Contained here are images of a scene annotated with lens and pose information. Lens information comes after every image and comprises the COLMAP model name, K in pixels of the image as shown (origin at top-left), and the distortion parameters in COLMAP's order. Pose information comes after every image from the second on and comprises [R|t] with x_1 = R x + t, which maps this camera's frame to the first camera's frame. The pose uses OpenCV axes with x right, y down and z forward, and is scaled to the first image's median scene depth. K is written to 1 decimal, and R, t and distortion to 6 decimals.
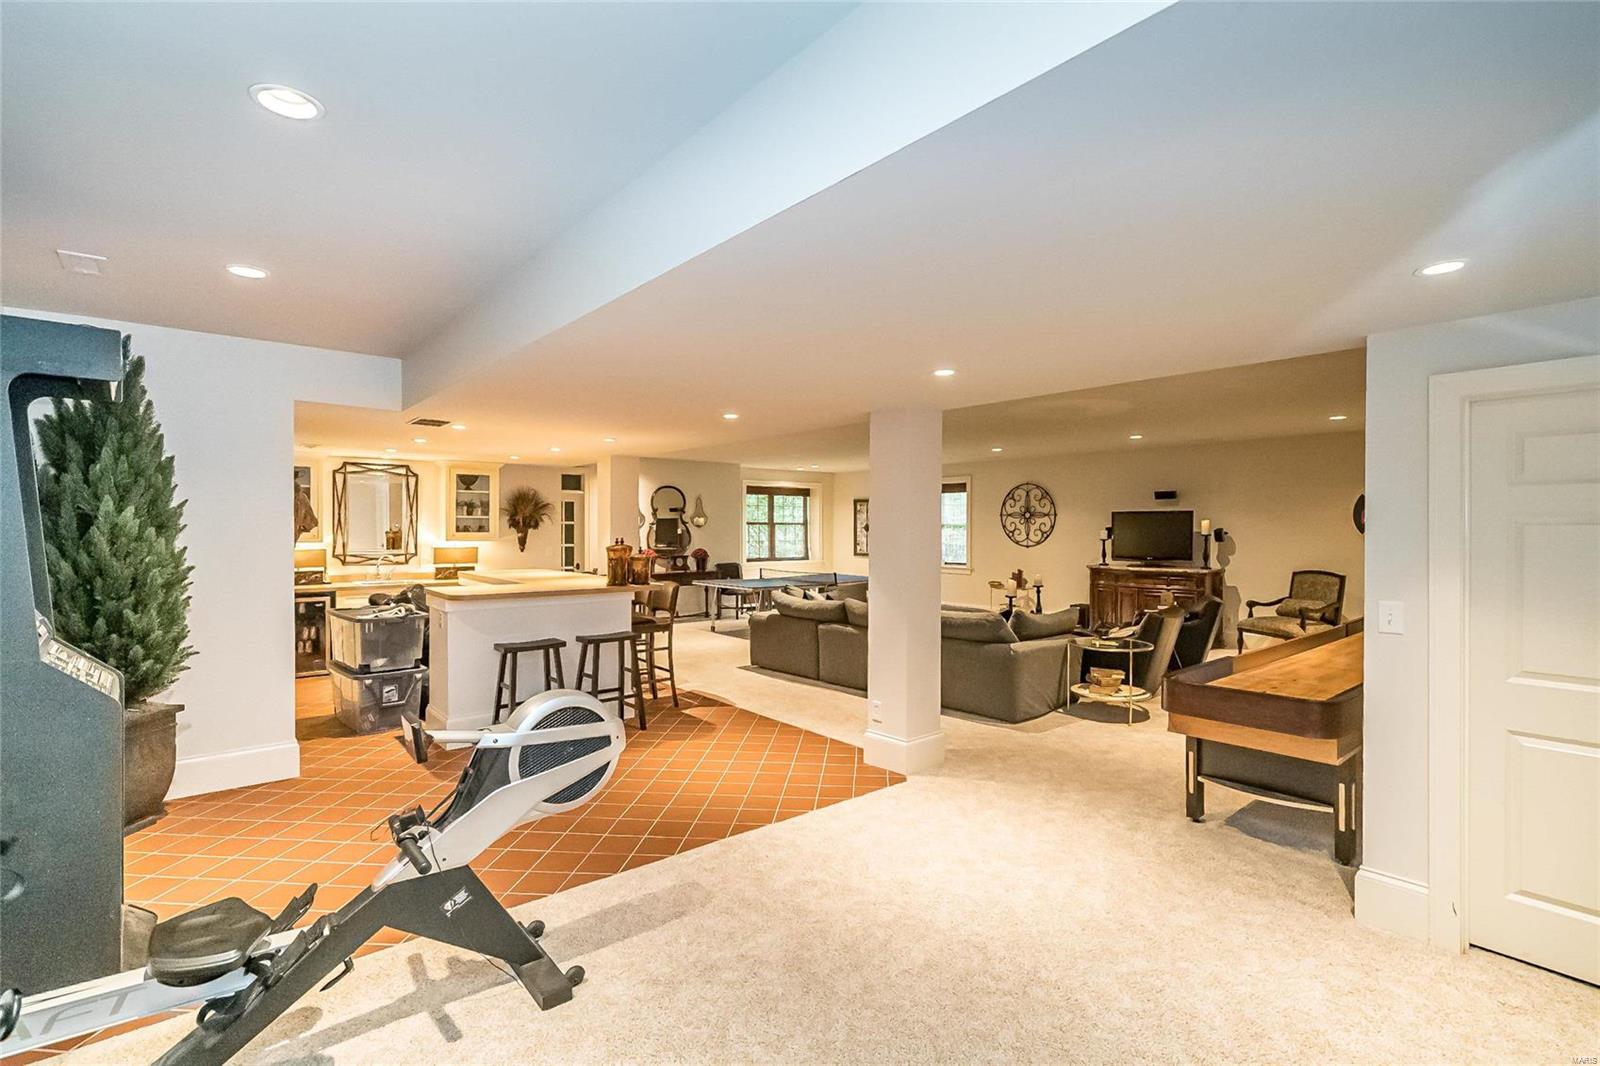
lens RADIAL K [[714.9, 0, 800.0], [0, 714.9, 533.0], [0, 0, 1]] dist [0.002252, 0.000766]
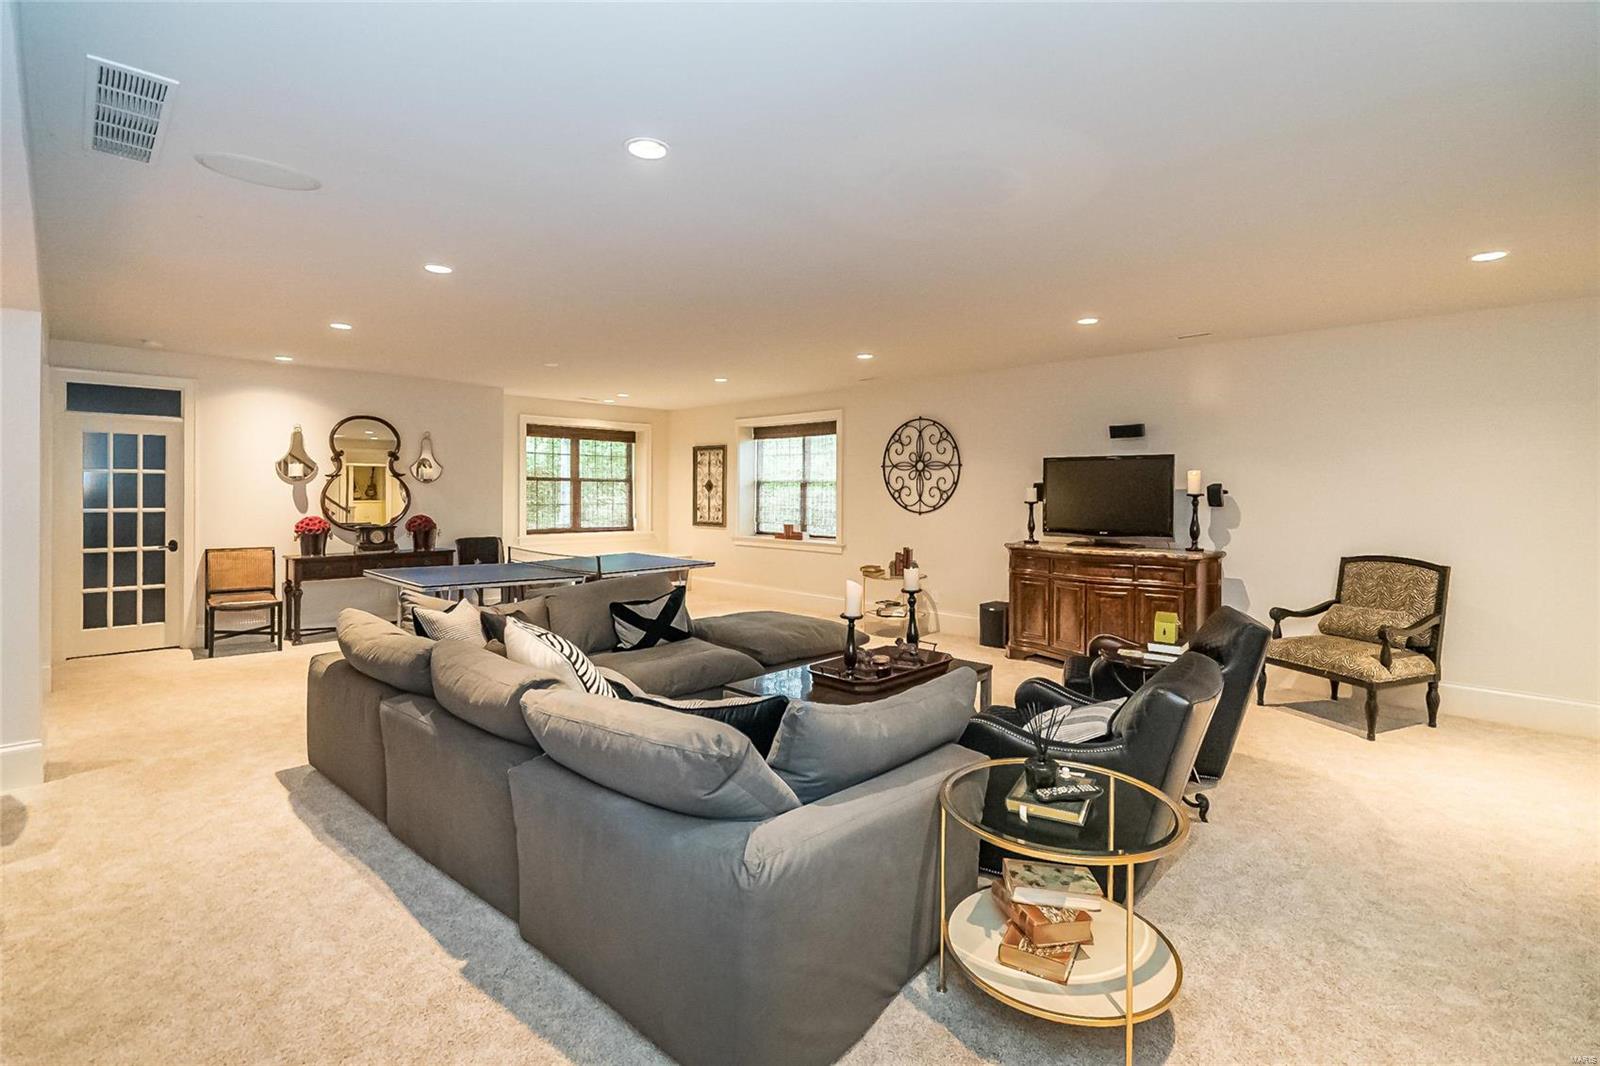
lens RADIAL K [[729.4, 0, 798.3], [0, 729.4, 491.7], [0, 0, 1]] dist [-0.000925, -0.000094]
pose [[0.995123, 0.004385, 0.098540, 0.138735], [-0.003538, 0.999955, -0.008761, 0.005374], [-0.098574, 0.008369, 0.995095, 0.335645]]
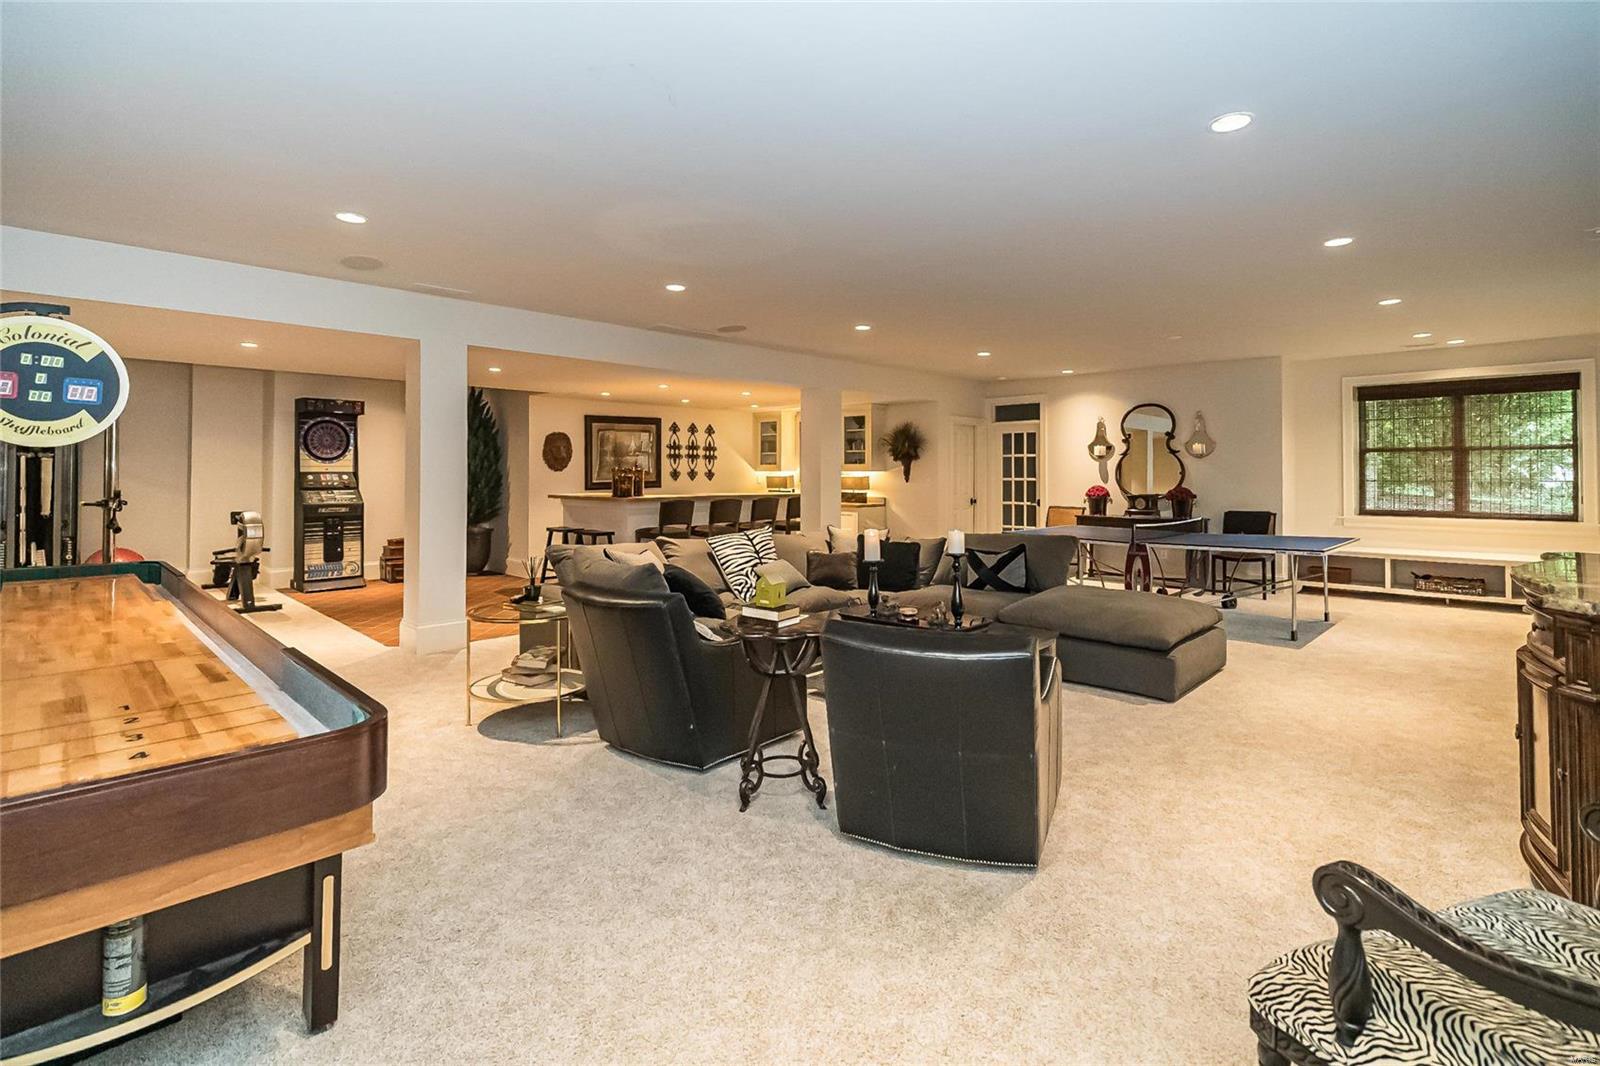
lens RADIAL K [[761.5, 0, 813.4], [0, 761.5, 455.6], [0, 0, 1]] dist [-0.001334, -0.000166]
pose [[0.110745, -0.022879, -0.993585, 0.603306], [-0.006803, 0.999694, -0.023778, 0.011511], [0.993826, 0.009393, 0.110556, 0.582314]]
